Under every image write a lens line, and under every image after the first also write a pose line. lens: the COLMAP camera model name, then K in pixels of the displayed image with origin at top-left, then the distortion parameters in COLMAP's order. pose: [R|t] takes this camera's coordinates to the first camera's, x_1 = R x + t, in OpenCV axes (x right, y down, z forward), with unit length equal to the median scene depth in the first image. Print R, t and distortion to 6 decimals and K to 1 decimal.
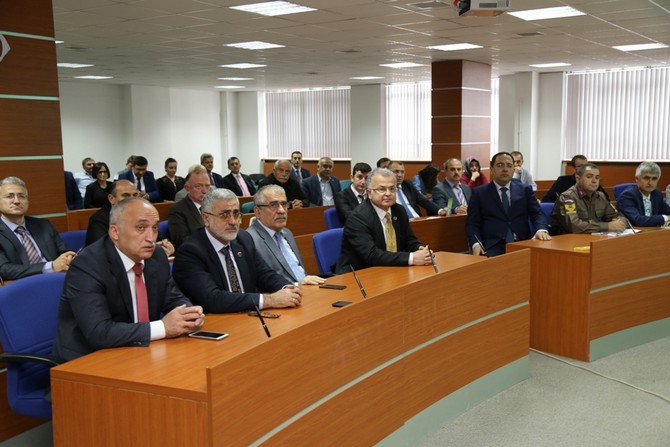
lens RADIAL K [[736.0, 0, 329.9], [0, 736.0, 230.2], [0, 0, 1]] dist [0.024379, 0.000000]
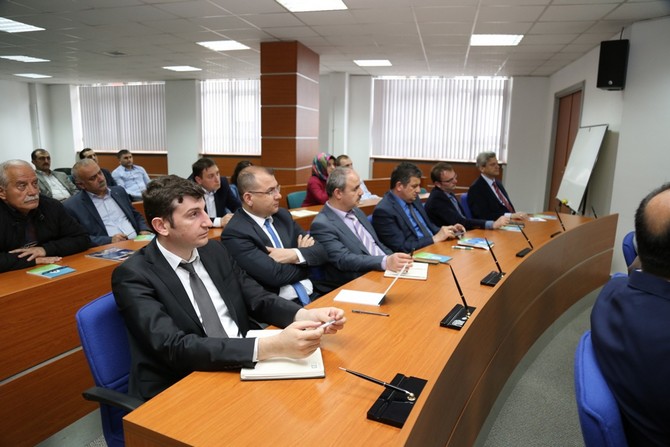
lens RADIAL K [[455.4, 0, 337.7], [0, 455.4, 224.5], [0, 0, 1]] dist [-0.087451, 0.011219]
pose [[0.926559, -0.039783, 0.374039, 0.014907], [0.016322, 0.997707, 0.065685, -0.046581], [-0.375794, -0.054755, 0.925084, 0.453567]]
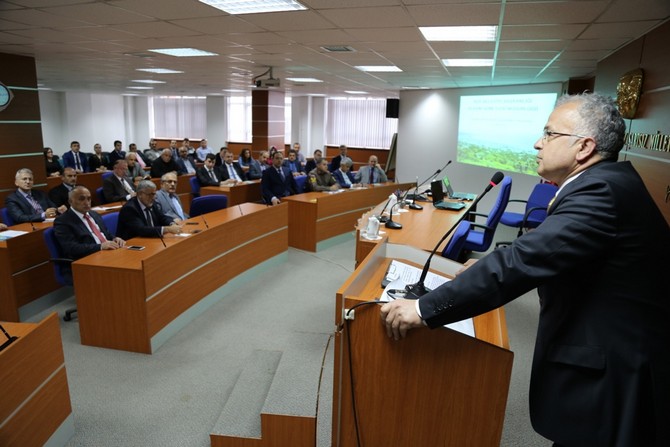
lens RADIAL K [[455.4, 0, 333.1], [0, 455.4, 221.1], [0, 0, 1]] dist [-0.087451, 0.011219]
pose [[0.957117, -0.023000, 0.288787, 0.003963], [-0.005179, 0.995326, 0.096436, -0.018808], [-0.289656, -0.093796, 0.952524, -0.123181]]
